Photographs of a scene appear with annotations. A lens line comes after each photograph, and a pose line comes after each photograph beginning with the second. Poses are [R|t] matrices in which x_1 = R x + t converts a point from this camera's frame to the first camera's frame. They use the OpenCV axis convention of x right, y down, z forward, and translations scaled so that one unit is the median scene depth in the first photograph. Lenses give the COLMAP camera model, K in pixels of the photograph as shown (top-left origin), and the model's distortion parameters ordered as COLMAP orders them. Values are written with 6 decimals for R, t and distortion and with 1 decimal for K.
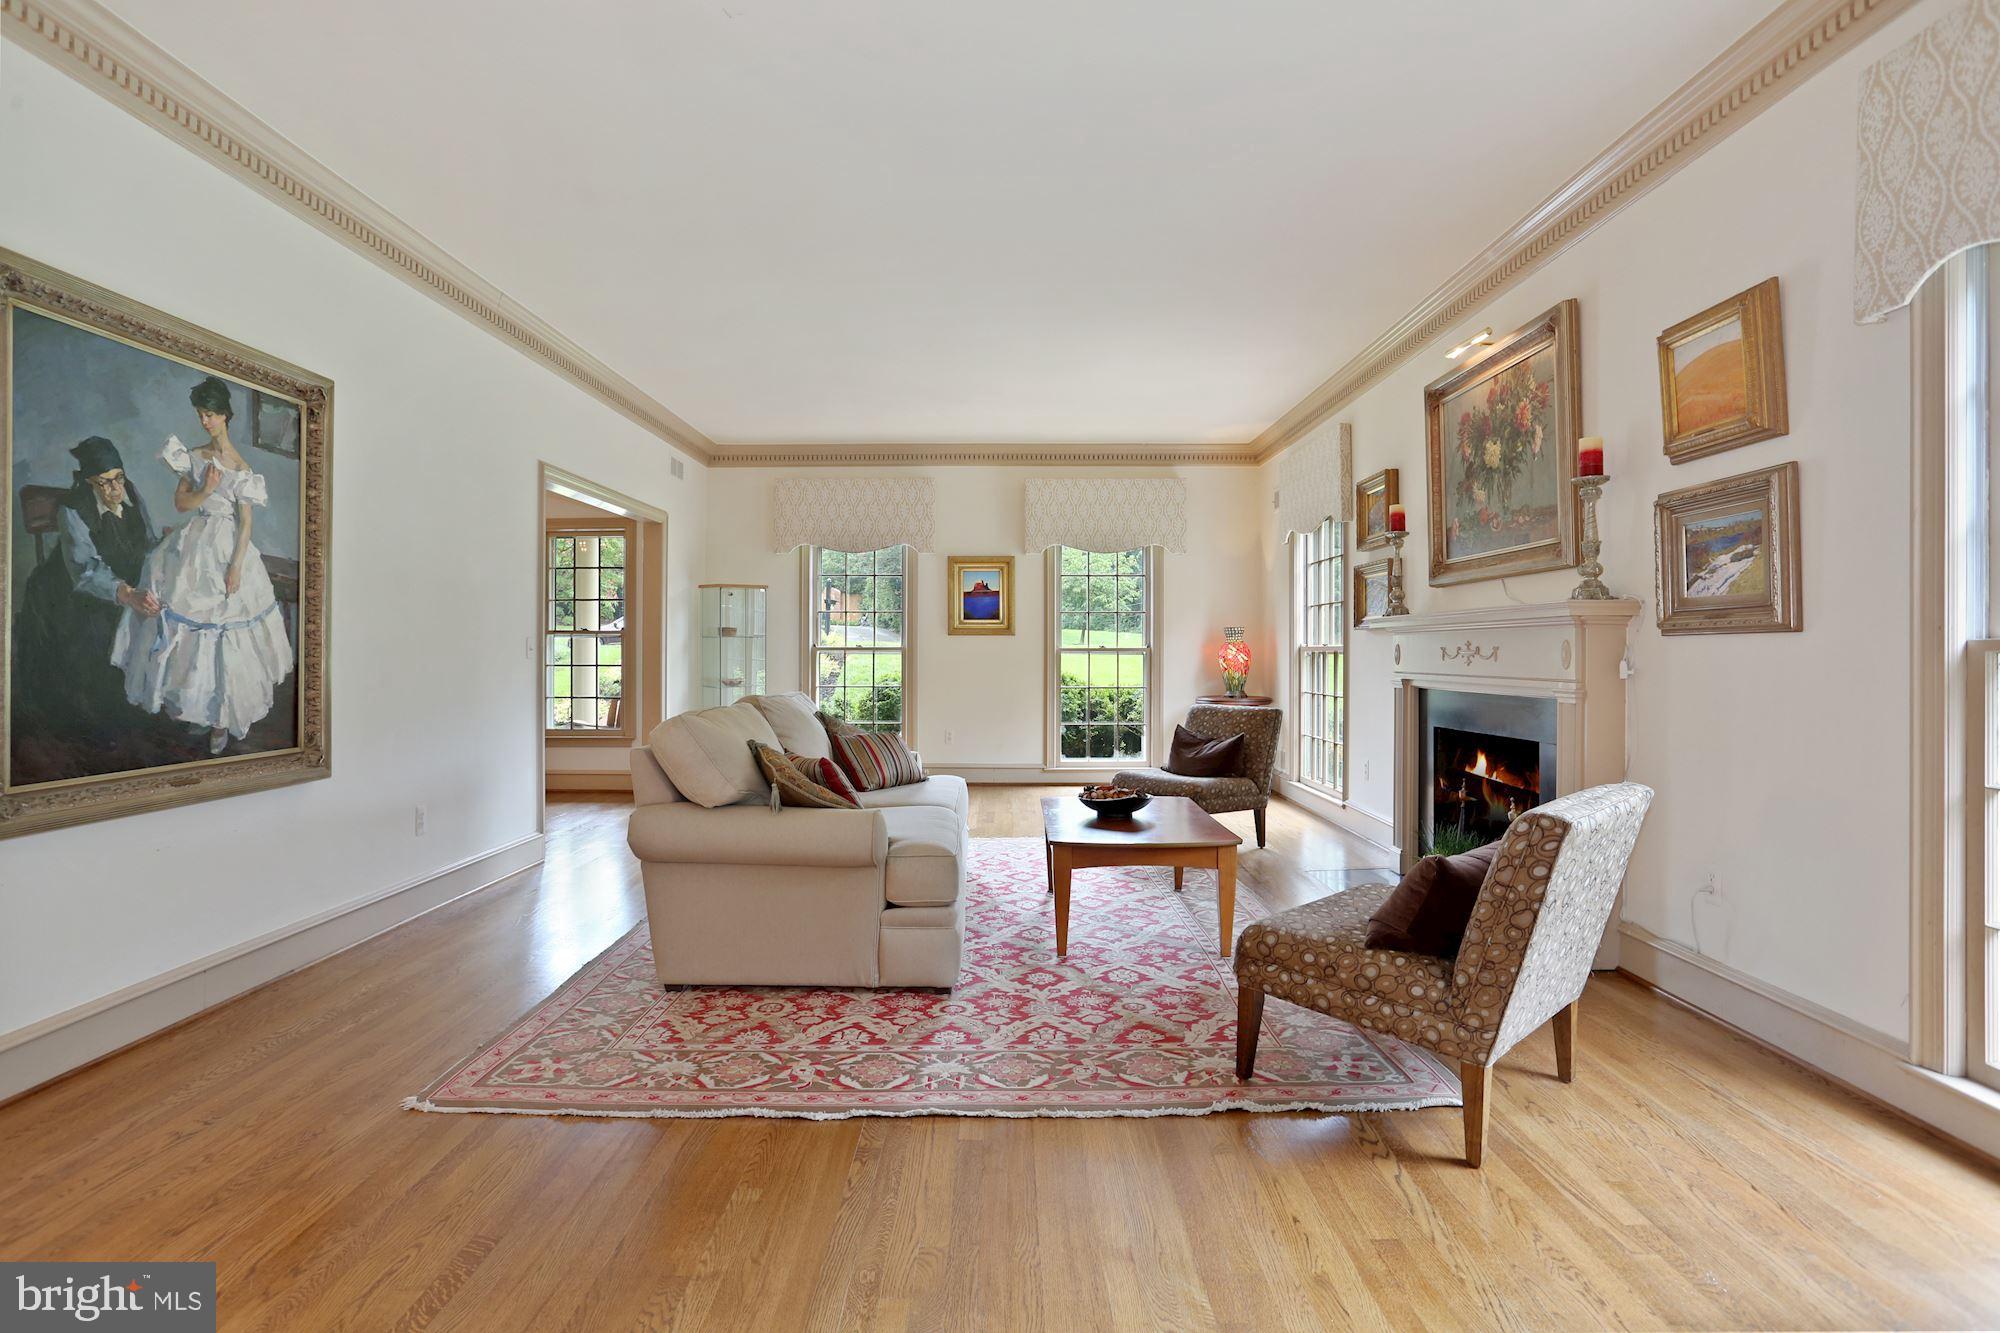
lens RADIAL K [[990.7, 0, 988.5], [0, 990.7, 645.6], [0, 0, 1]] dist [-0.025541, 0.000339]
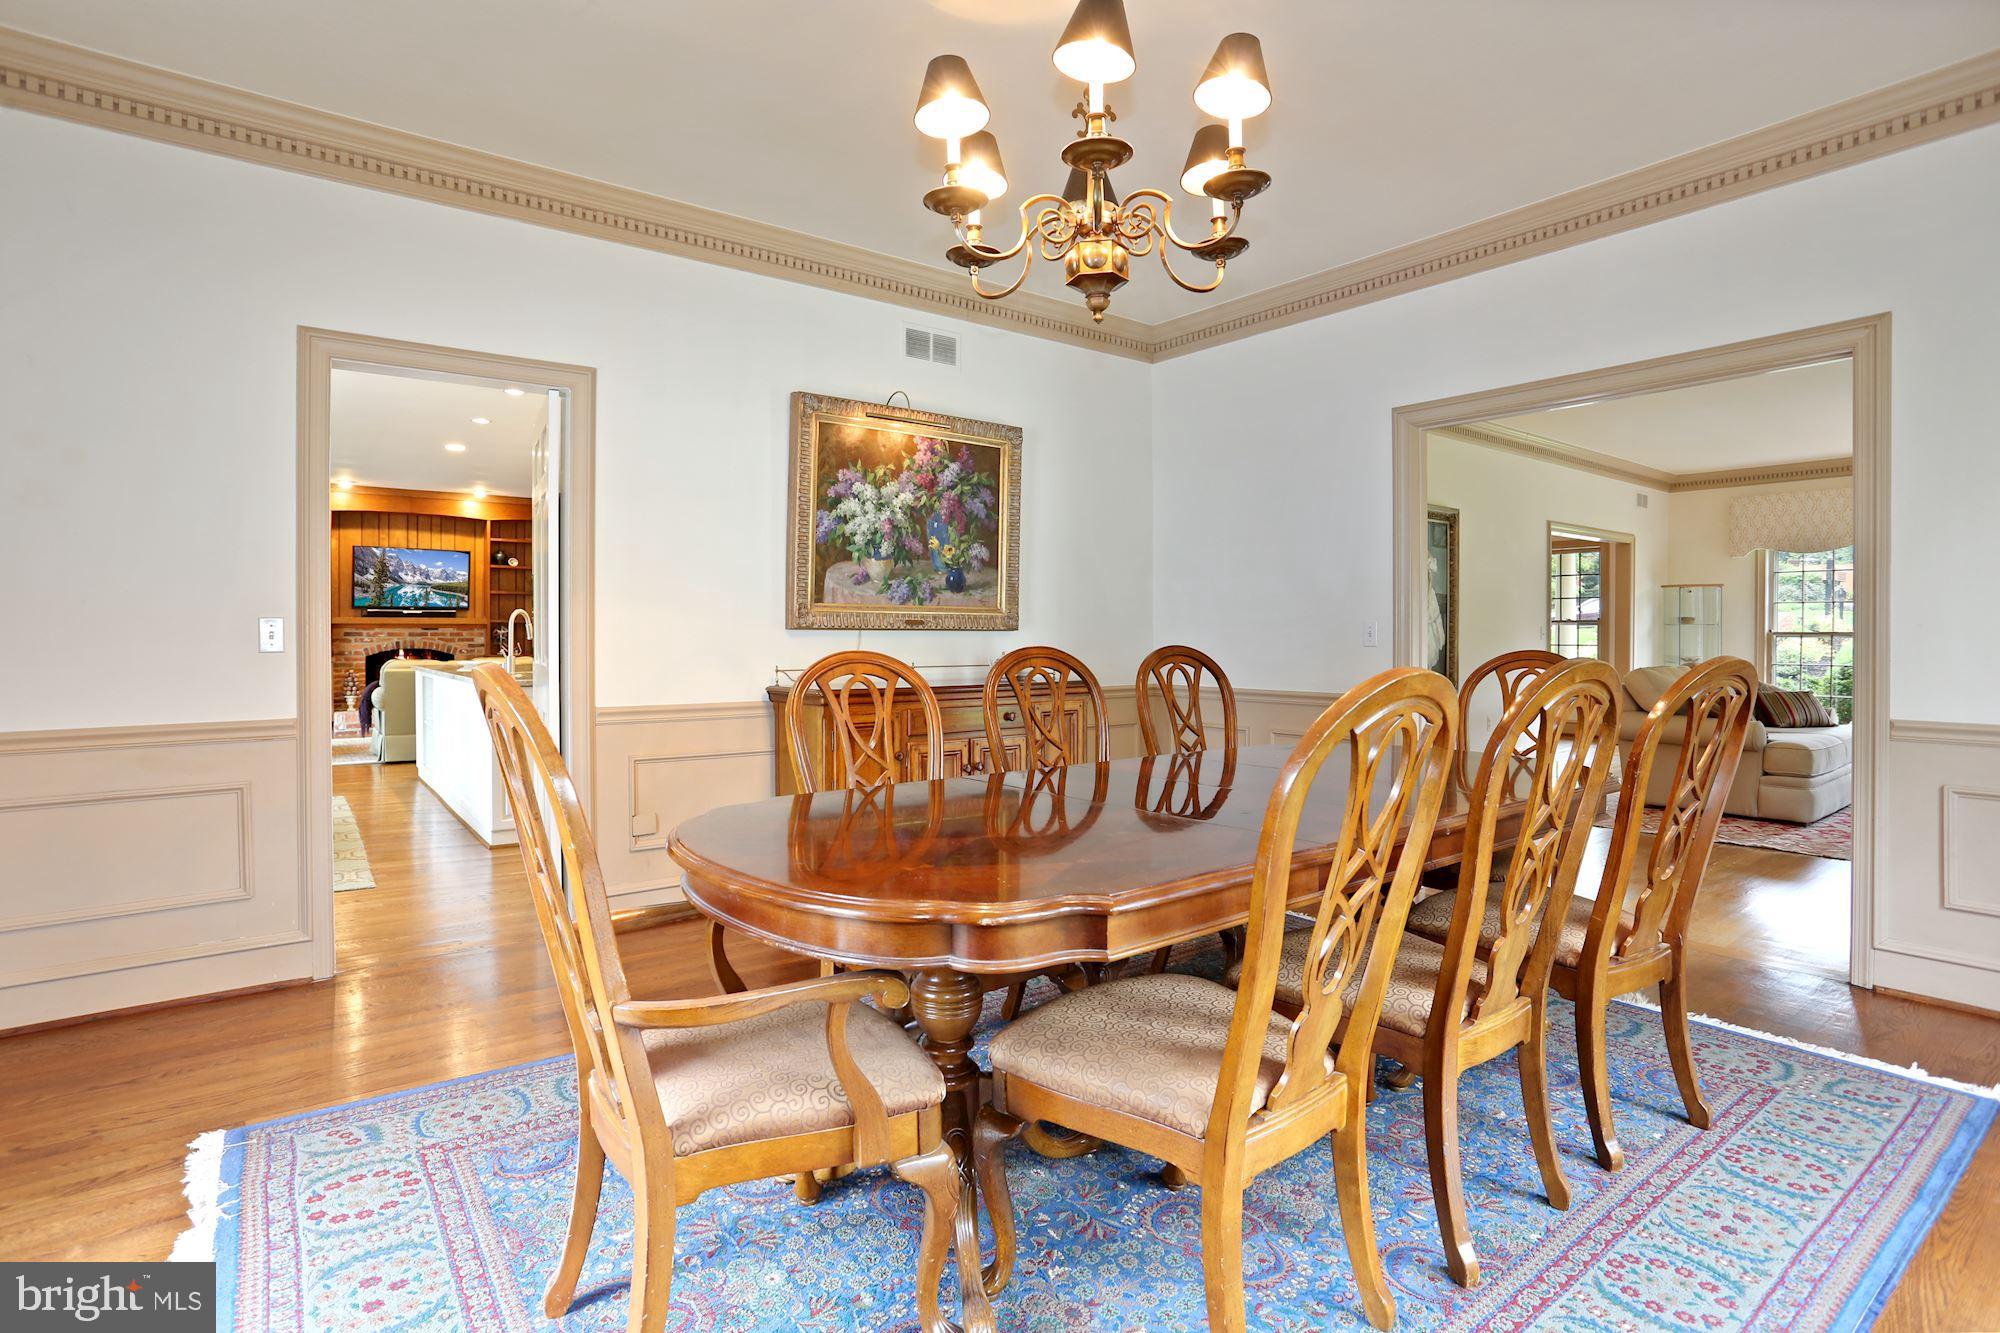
lens RADIAL K [[990.7, 0, 988.5], [0, 990.7, 645.6], [0, 0, 1]] dist [-0.025541, 0.000339]
pose [[0.622737, 0.009418, -0.782375, 0.739048], [0.002126, 0.999903, 0.013729, -0.005548], [0.782429, -0.010213, 0.622657, -2.235508]]
